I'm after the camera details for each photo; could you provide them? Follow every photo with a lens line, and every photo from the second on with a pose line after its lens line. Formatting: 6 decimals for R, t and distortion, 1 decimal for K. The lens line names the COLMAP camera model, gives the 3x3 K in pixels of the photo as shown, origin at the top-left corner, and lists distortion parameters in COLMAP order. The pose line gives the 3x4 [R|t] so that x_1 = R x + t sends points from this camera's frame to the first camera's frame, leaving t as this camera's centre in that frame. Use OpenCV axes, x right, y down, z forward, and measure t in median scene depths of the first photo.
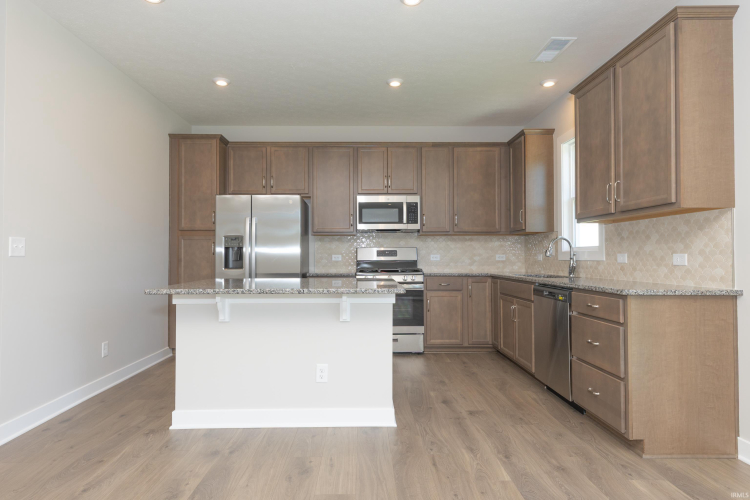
lens RADIAL K [[437.0, 0, 372.4], [0, 437.0, 250.0], [0, 0, 1]] dist [0.005942, 0.001409]
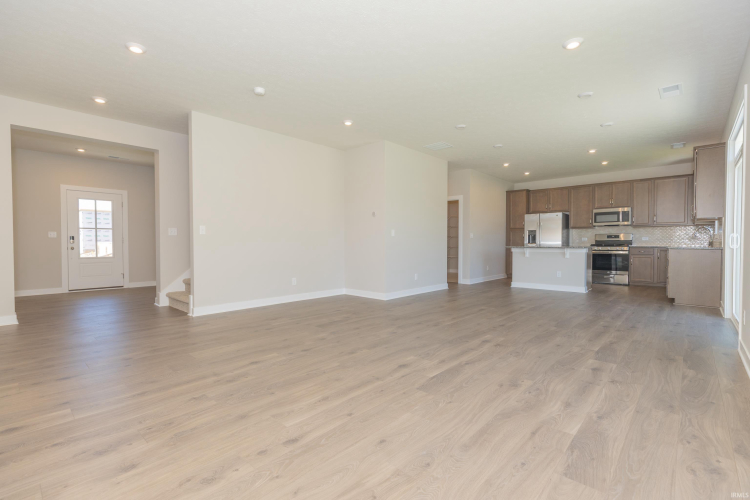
lens RADIAL K [[331.4, 0, 376.9], [0, 331.4, 249.4], [0, 0, 1]] dist [-0.000698, 0.000047]
pose [[0.723729, 0.013025, -0.689962, 0.333720], [0.011507, 0.999455, 0.030938, 0.007007], [0.689989, -0.030330, 0.723184, -0.940695]]
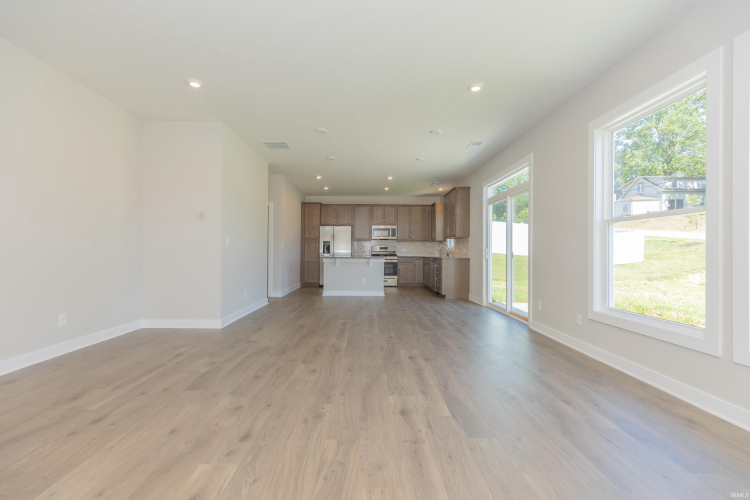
lens RADIAL K [[323.4, 0, 367.9], [0, 323.4, 252.6], [0, 0, 1]] dist [0.001254, 0.000170]
pose [[0.999661, 0.008509, -0.024622, -0.012676], [-0.008036, 0.999782, 0.019251, -0.003024], [0.024781, -0.019047, 0.999511, -0.947733]]
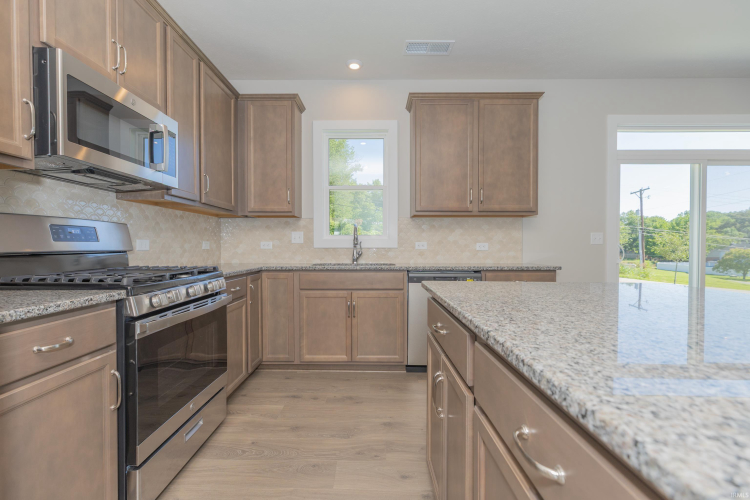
lens RADIAL K [[331.4, 0, 376.9], [0, 331.4, 249.4], [0, 0, 1]] dist [-0.000698, 0.000047]
pose [[0.033336, -0.010457, 0.999389, -0.289311], [-0.017360, 0.999788, 0.011041, 0.015114], [-0.999293, -0.017718, 0.033148, 0.797881]]
